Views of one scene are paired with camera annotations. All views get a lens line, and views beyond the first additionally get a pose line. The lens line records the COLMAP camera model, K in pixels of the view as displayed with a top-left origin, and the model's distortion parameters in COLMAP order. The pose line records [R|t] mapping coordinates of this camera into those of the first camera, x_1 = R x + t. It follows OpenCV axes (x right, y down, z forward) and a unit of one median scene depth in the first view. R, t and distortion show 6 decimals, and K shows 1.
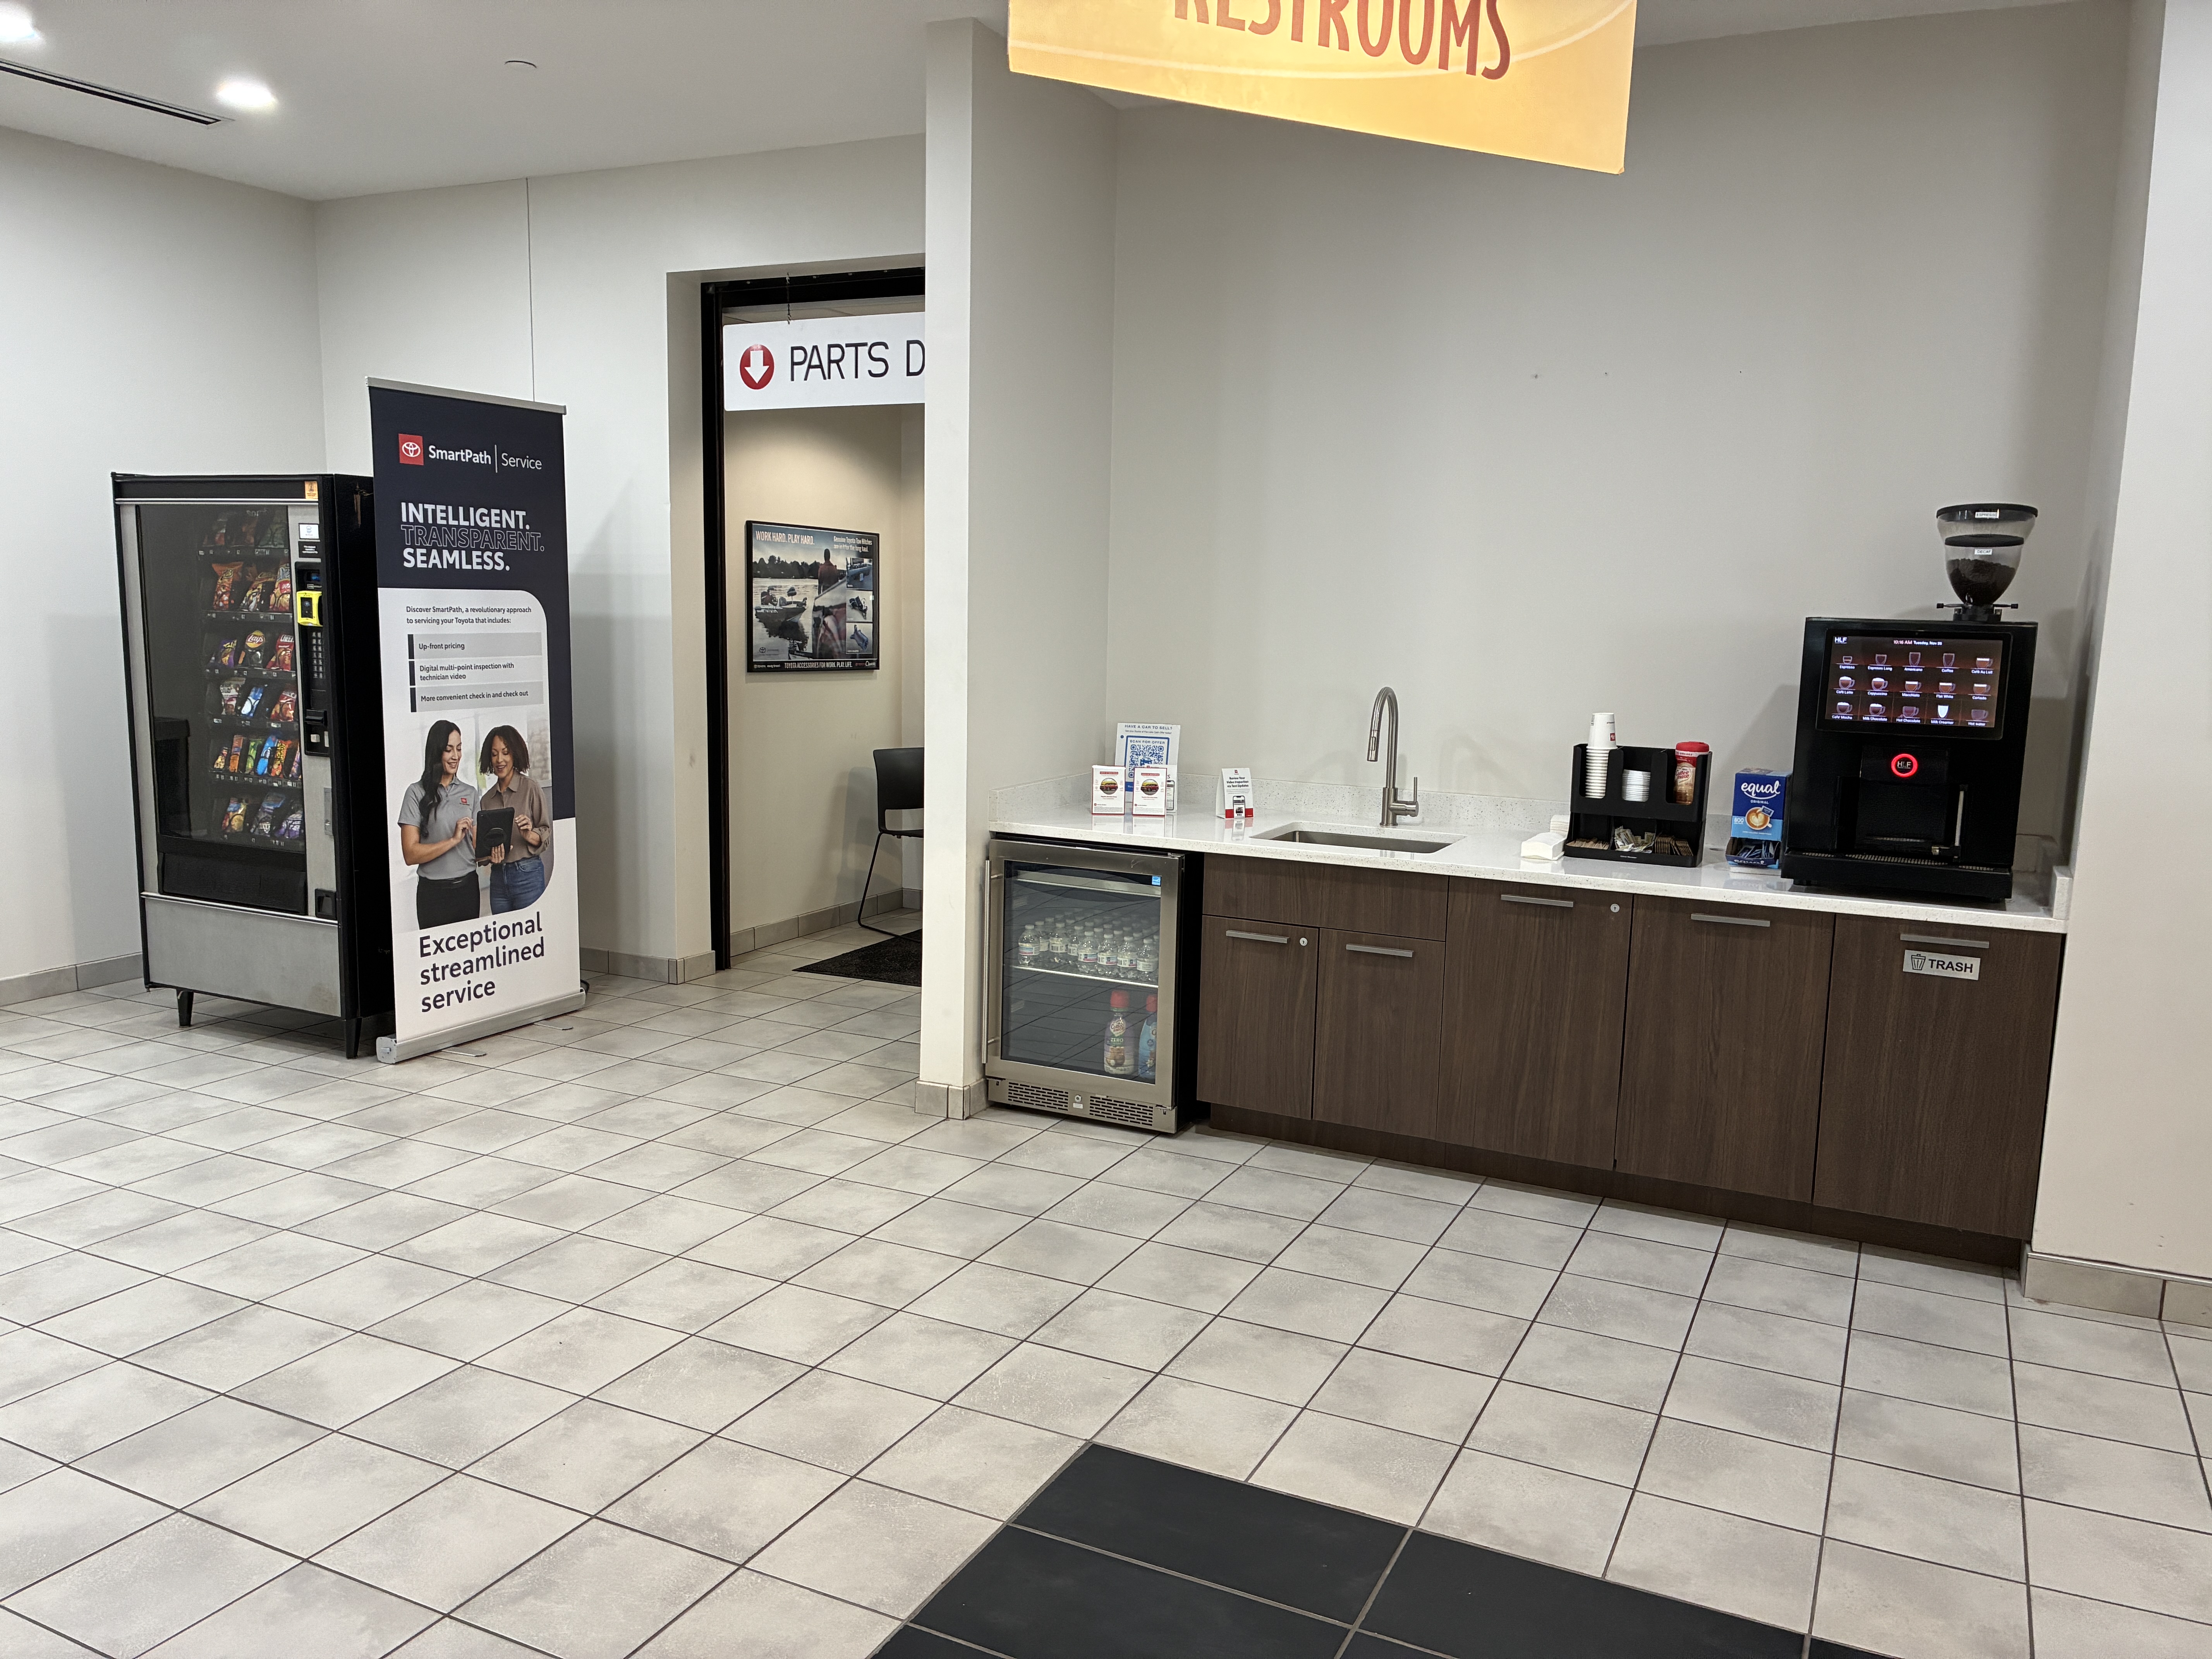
lens RADIAL K [[1670.5, 0, 1105.3], [0, 1670.5, 825.9], [0, 0, 1]] dist [0.039422, -0.017454]
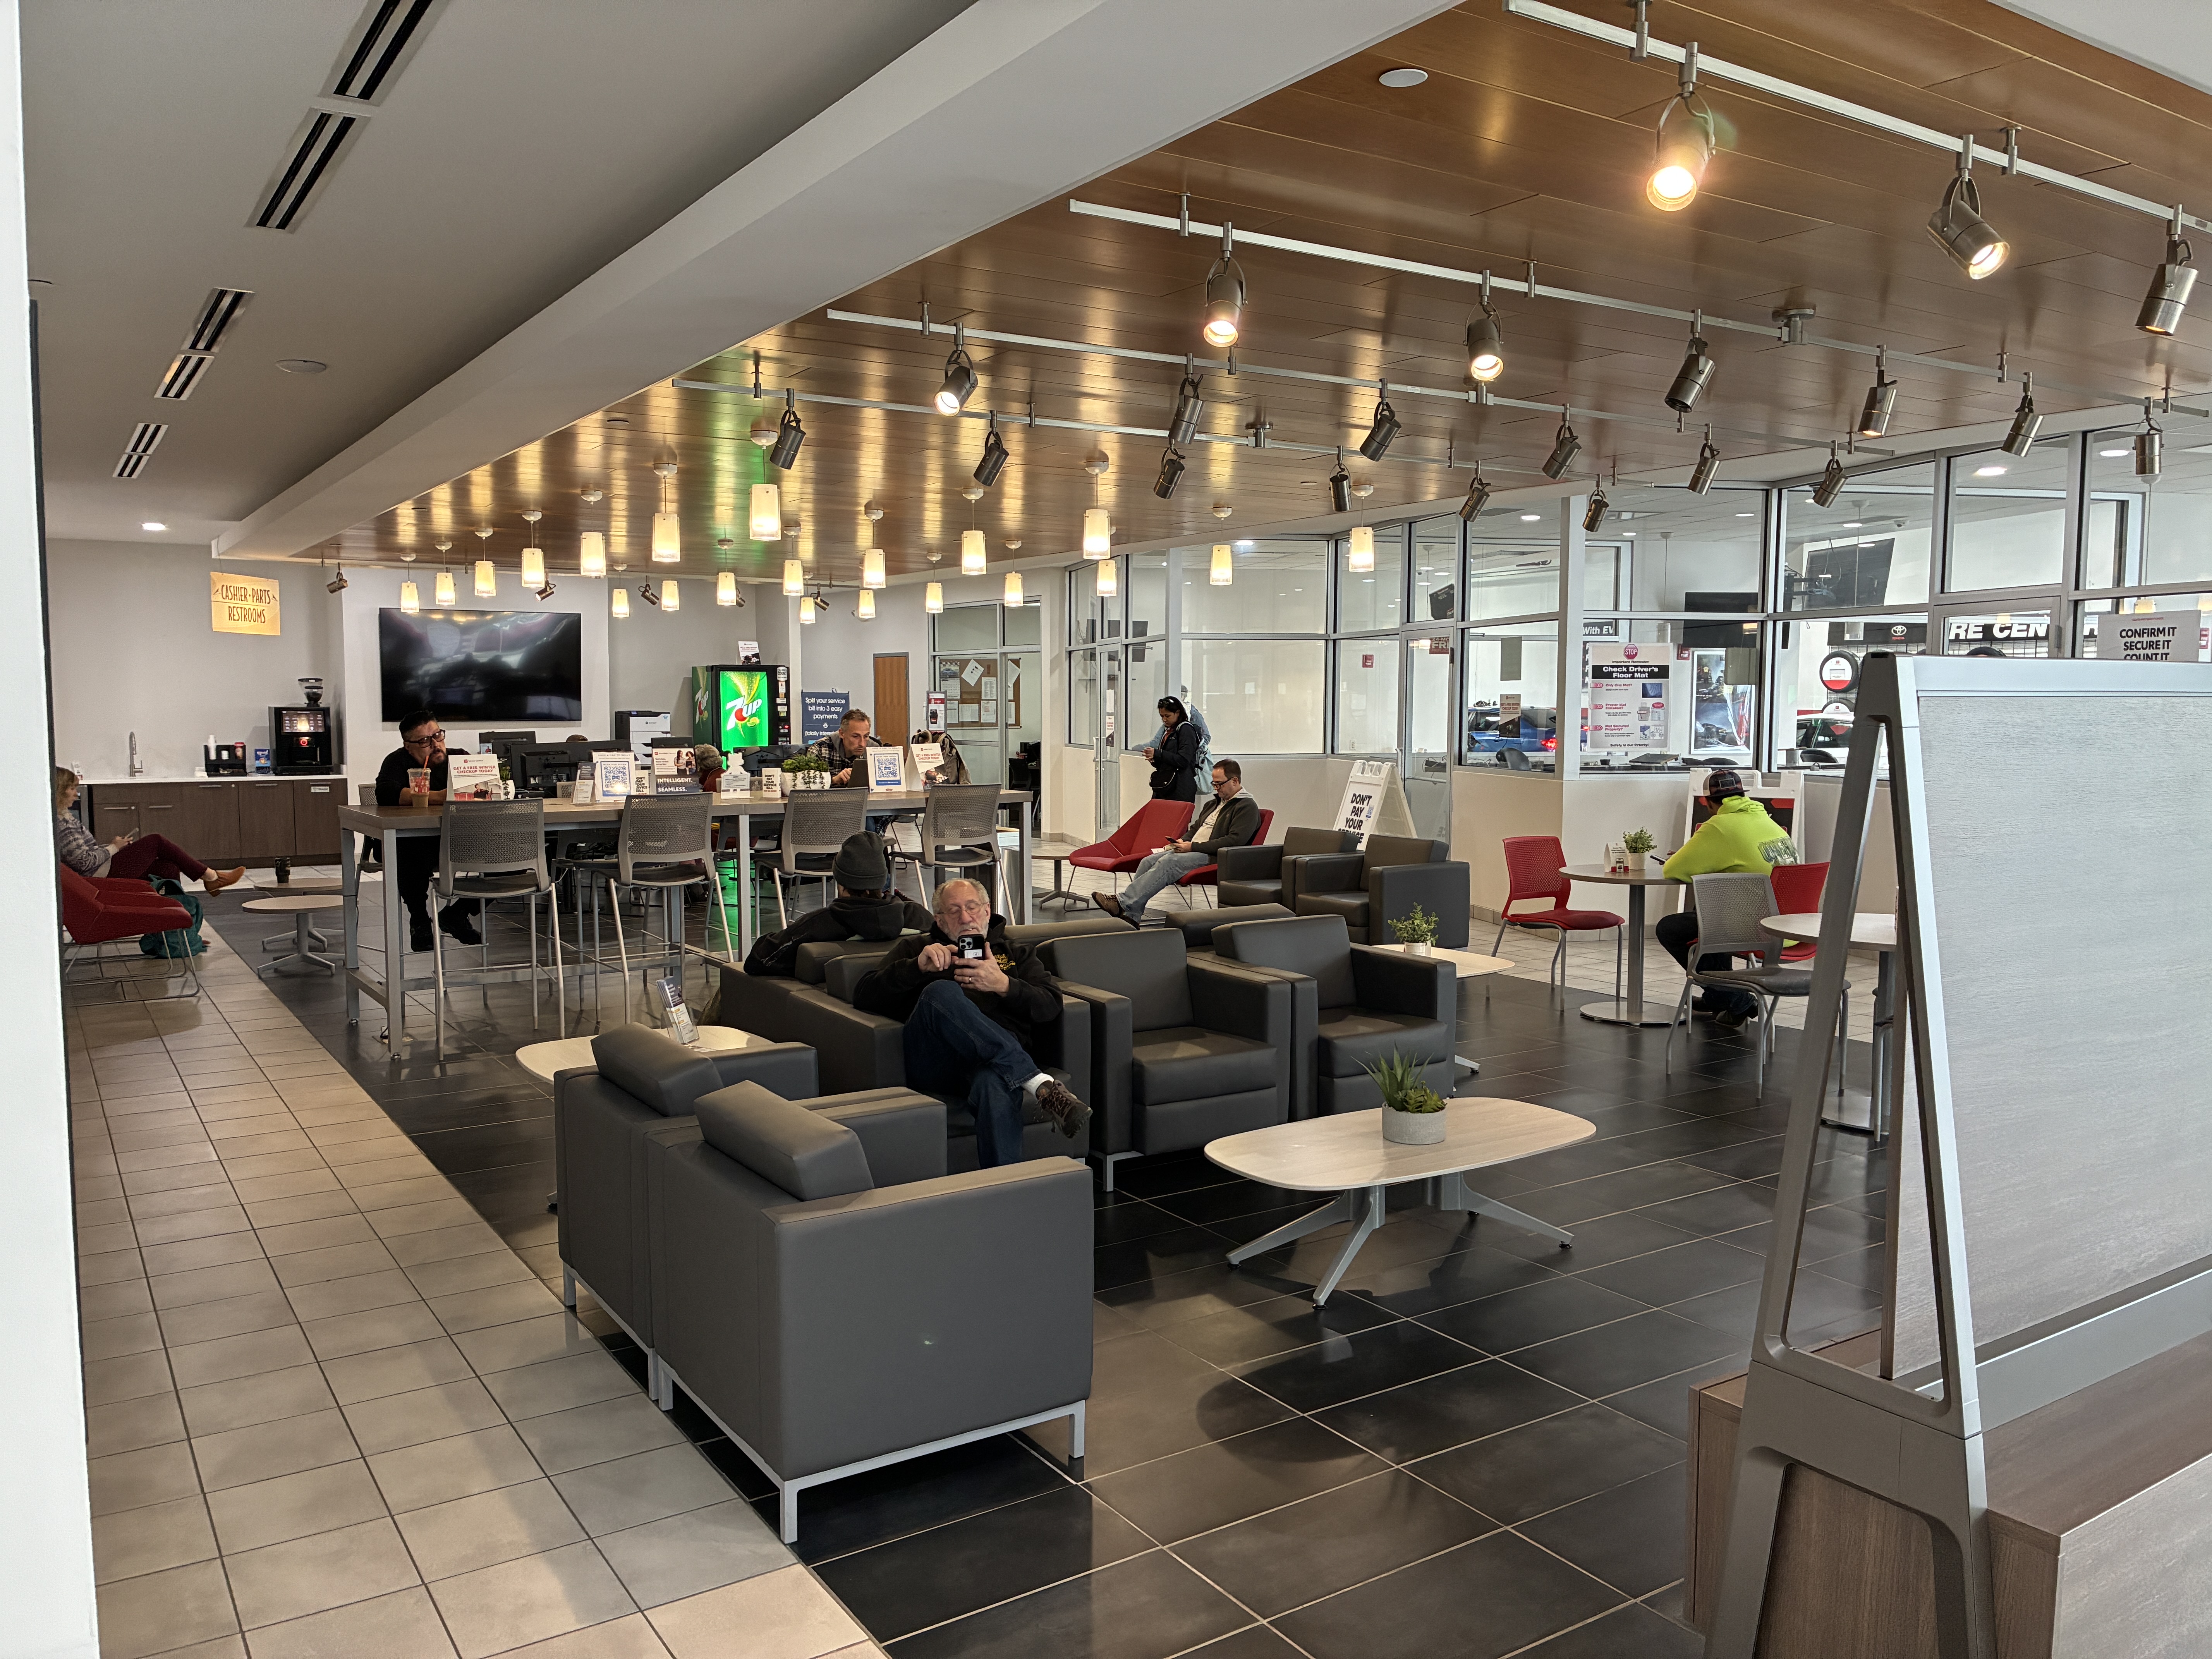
lens RADIAL K [[1670.5, 0, 1103.3], [0, 1670.5, 829.8], [0, 0, 1]] dist [0.039422, -0.017454]
pose [[0.500774, -0.087904, 0.861103, -1.850746], [0.135829, 0.990485, 0.022121, 0.307529], [-0.854854, 0.105886, 0.507949, -2.400832]]
